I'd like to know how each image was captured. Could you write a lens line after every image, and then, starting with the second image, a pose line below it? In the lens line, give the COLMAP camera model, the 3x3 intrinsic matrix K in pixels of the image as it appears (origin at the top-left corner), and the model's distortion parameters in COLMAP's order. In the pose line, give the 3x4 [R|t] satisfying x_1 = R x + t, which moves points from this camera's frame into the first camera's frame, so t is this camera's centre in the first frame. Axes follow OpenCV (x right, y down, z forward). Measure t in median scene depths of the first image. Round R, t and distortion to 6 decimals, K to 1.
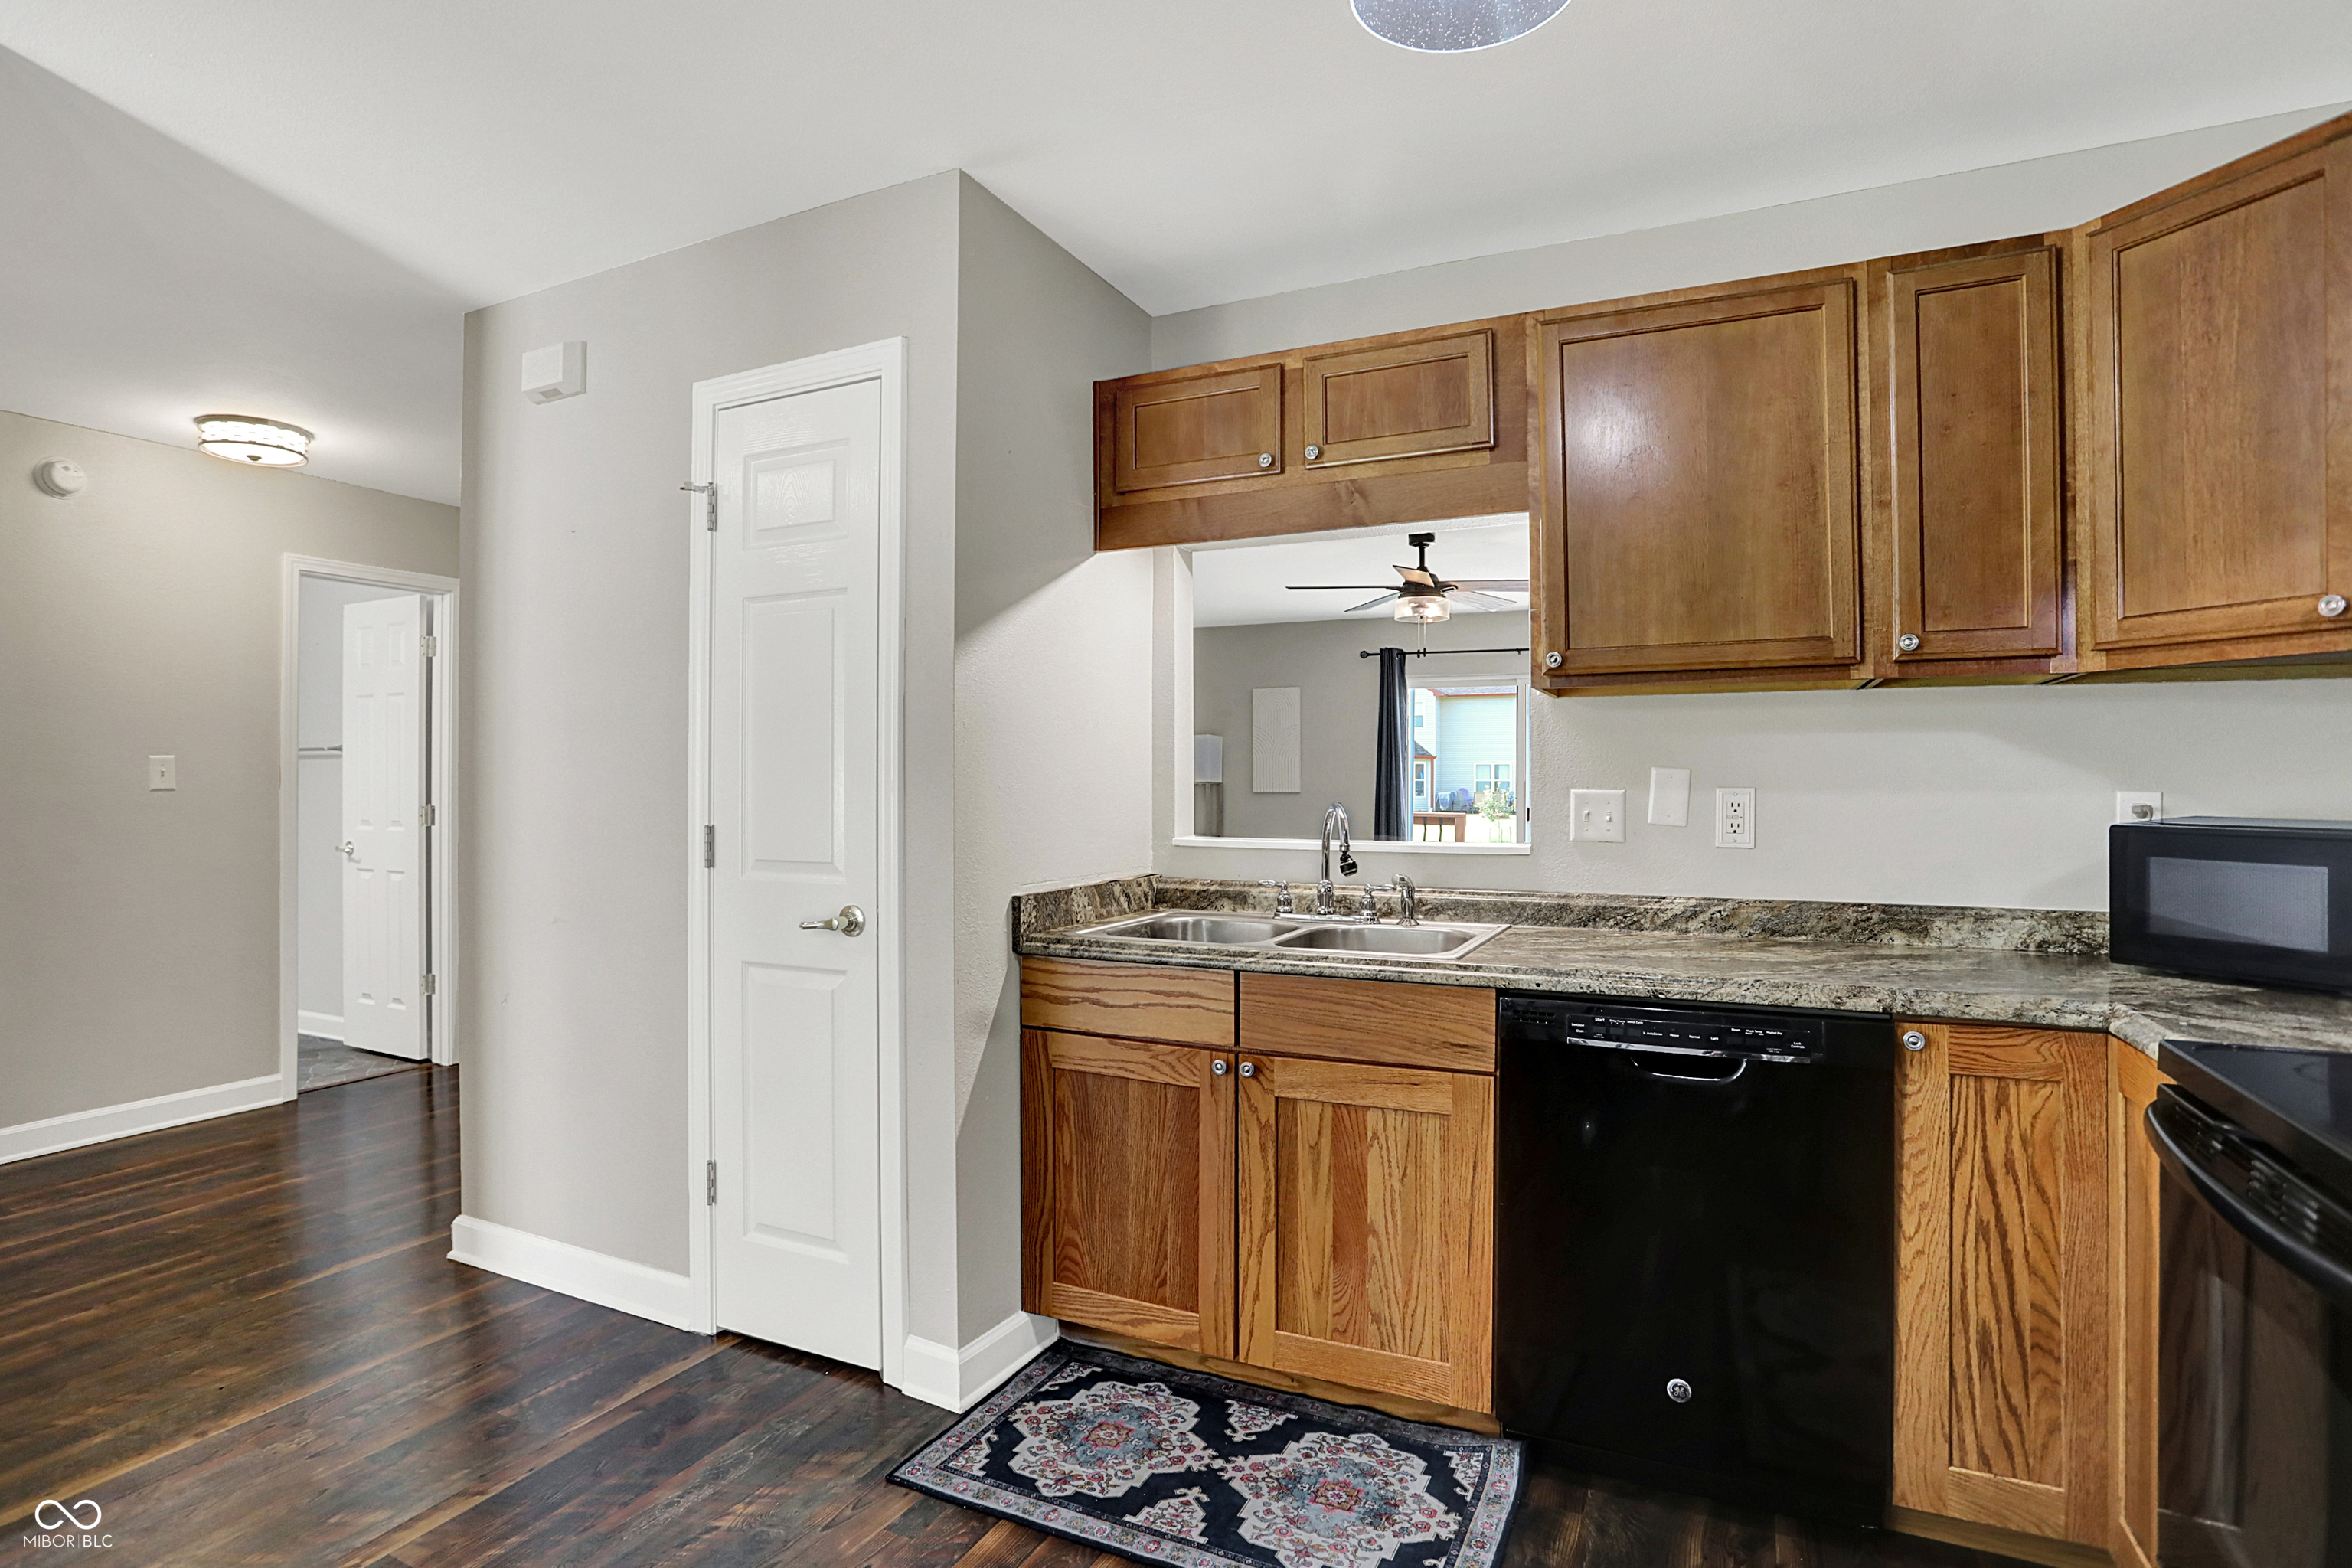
lens RADIAL K [[1190.8, 0, 1157.1], [0, 1190.8, 784.9], [0, 0, 1]] dist [-0.066120, 0.028133]
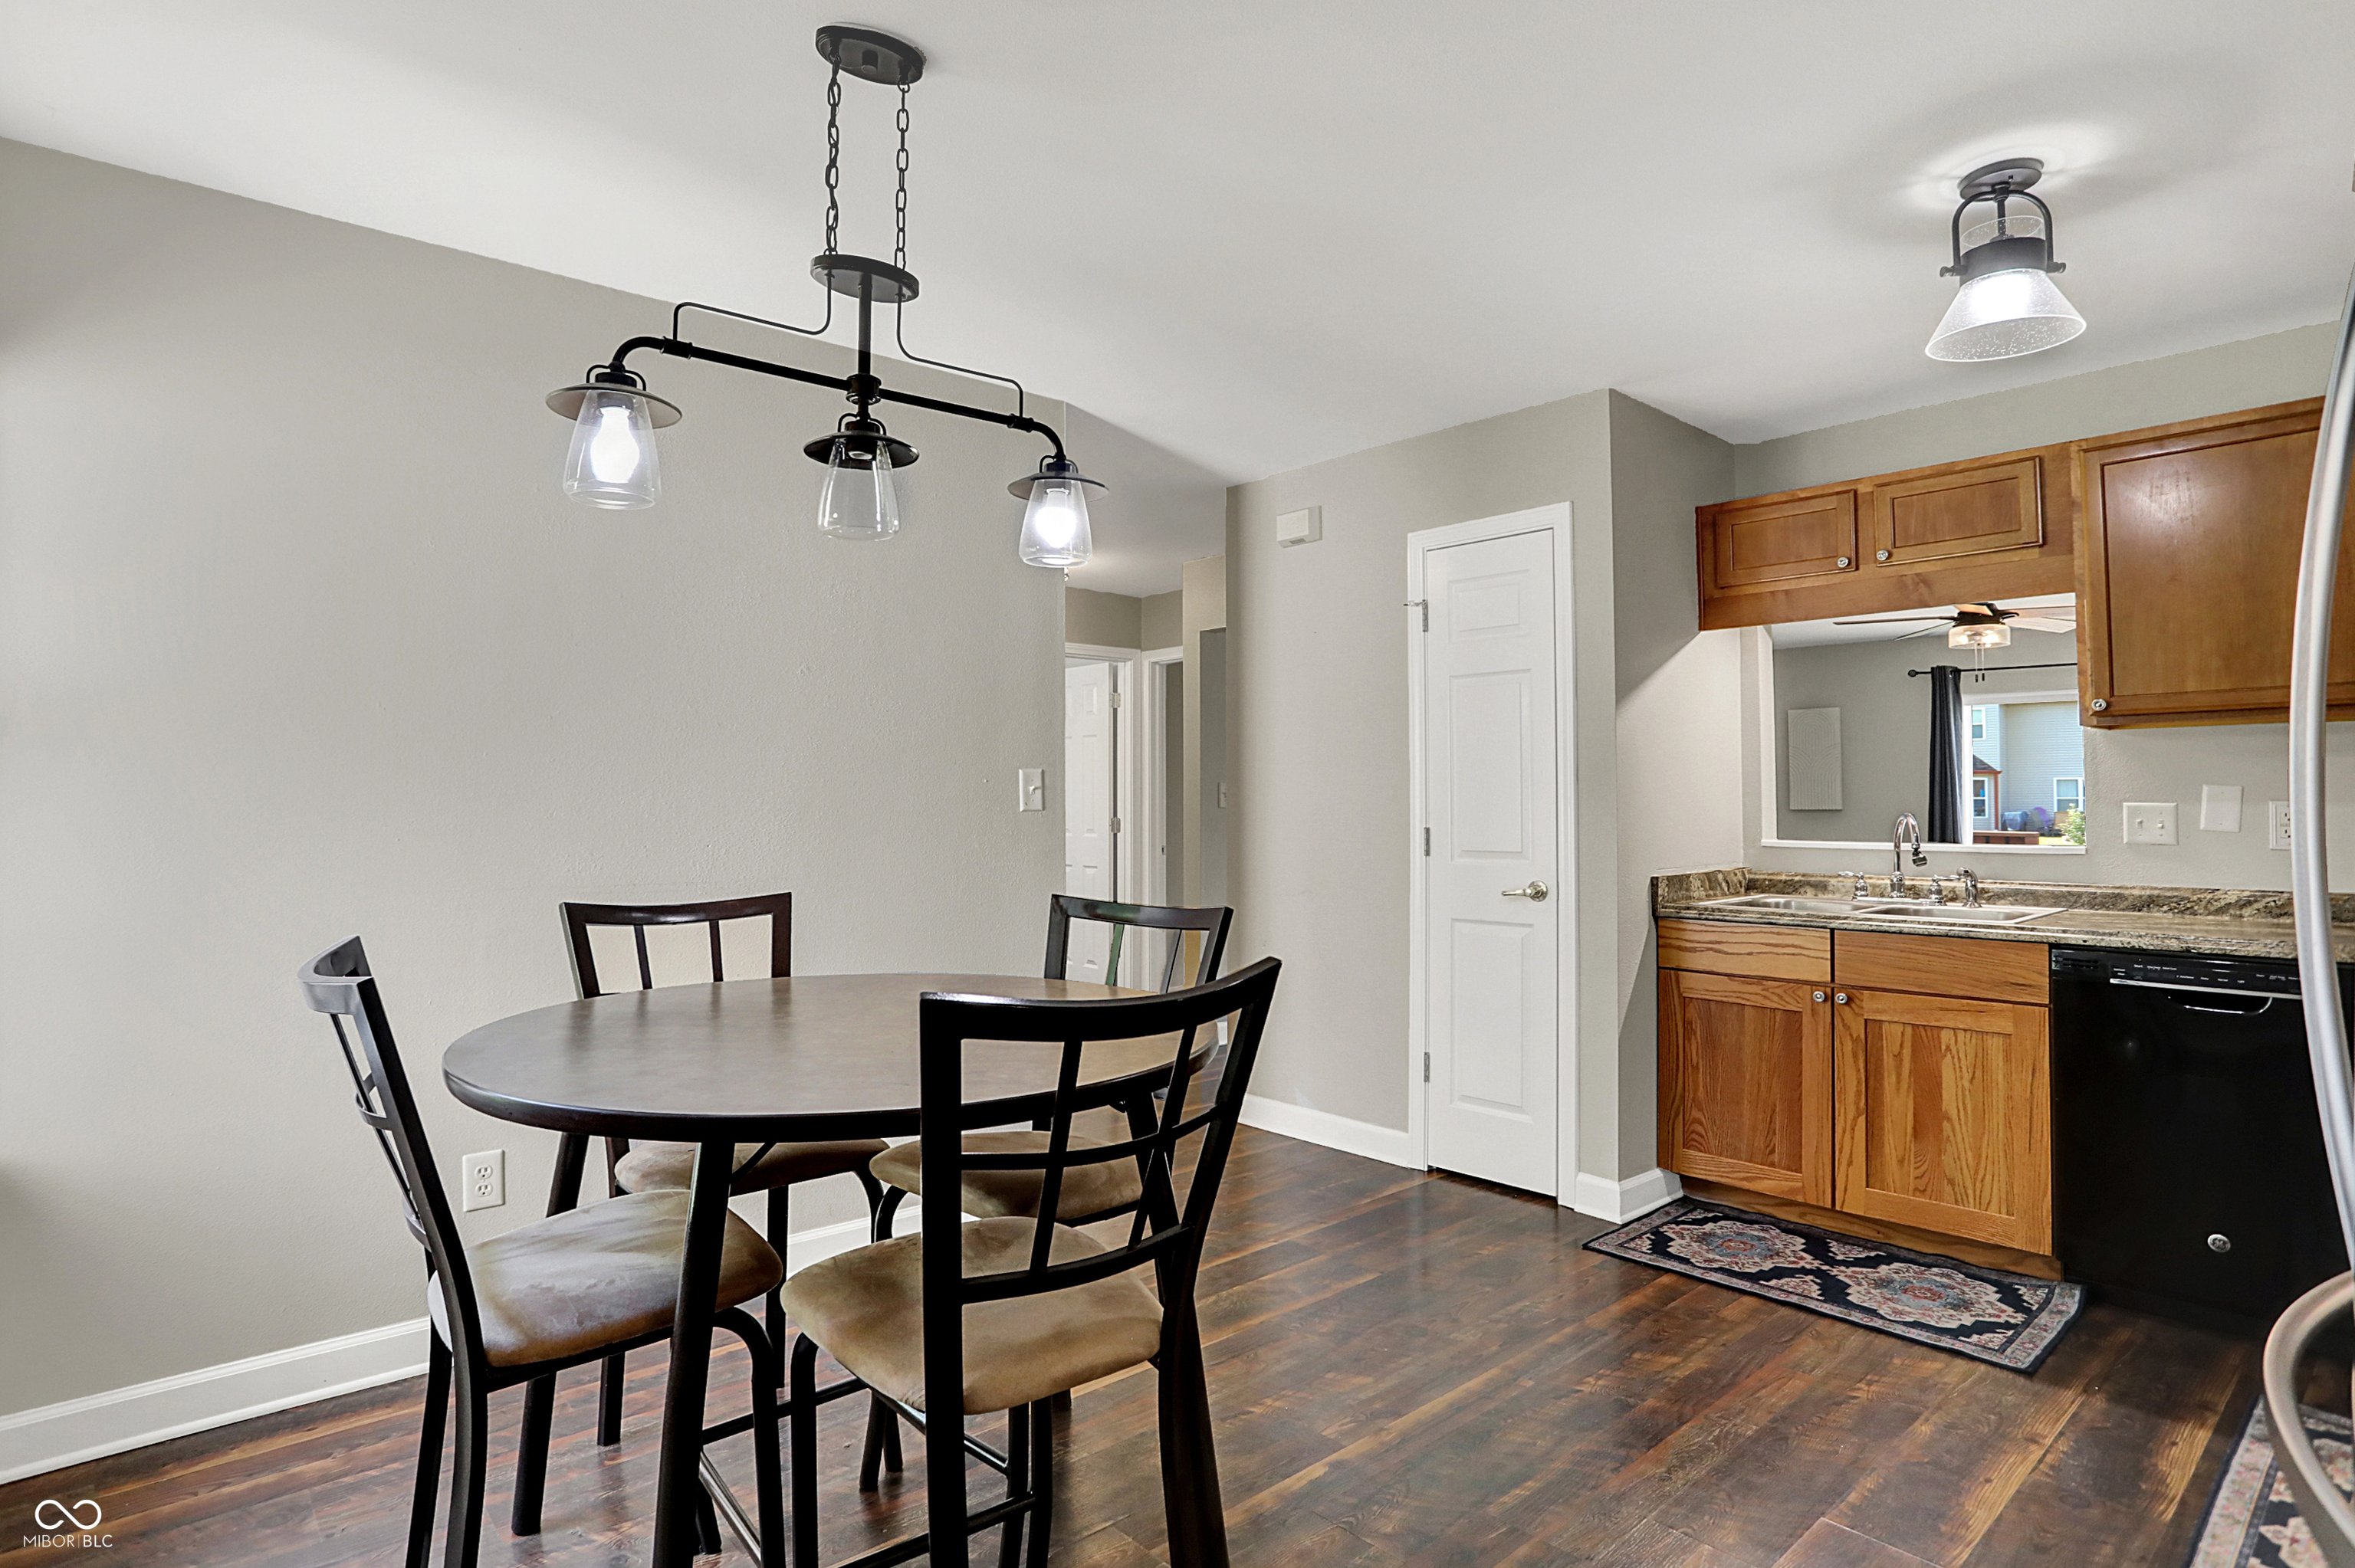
lens RADIAL K [[1177.4, 0, 1137.7], [0, 1177.4, 773.1], [0, 0, 1]] dist [-0.051053, 0.025817]
pose [[0.916161, -0.011038, -0.400658, -0.137458], [0.000252, 0.999636, -0.026965, 0.006014], [0.400810, 0.024604, 0.915831, -0.616544]]
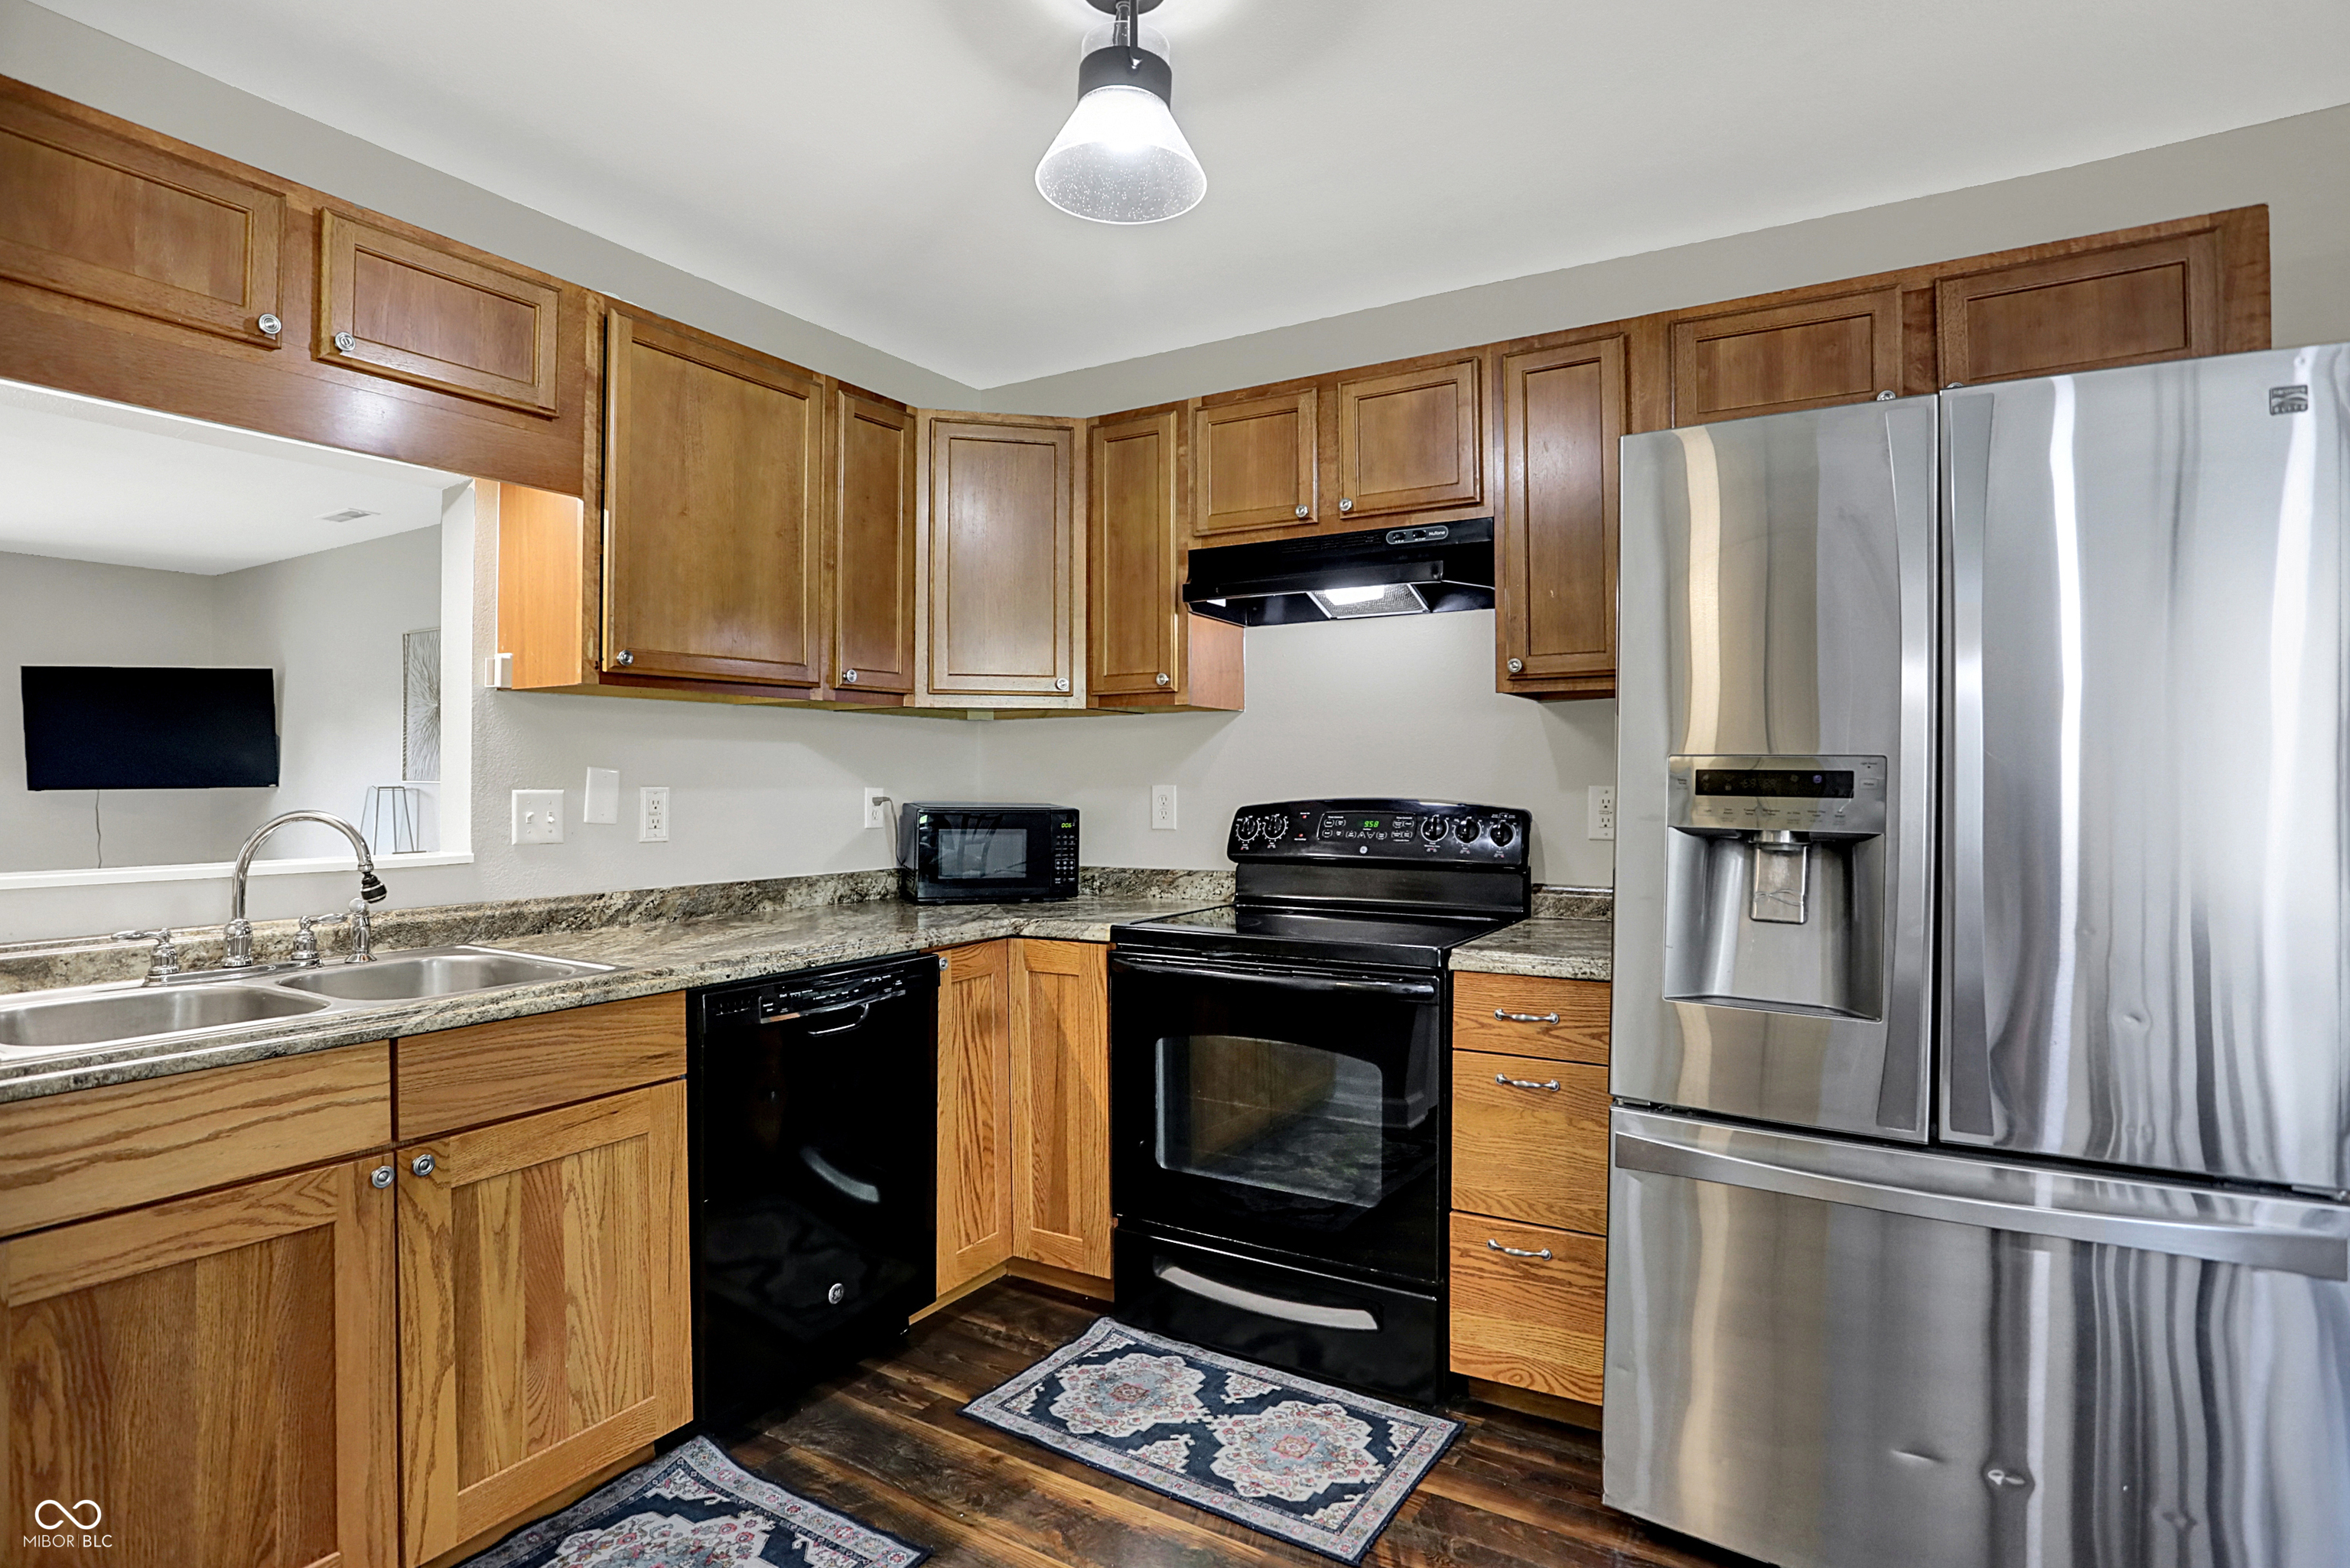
lens RADIAL K [[1238.6, 0, 1139.1], [0, 1238.6, 774.2], [0, 0, 1]] dist [-0.073241, 0.039748]
pose [[0.098958, 0.005627, 0.995076, -0.632379], [0.003267, 0.999977, -0.005979, -0.000855], [-0.995086, 0.003842, 0.098937, 0.469883]]
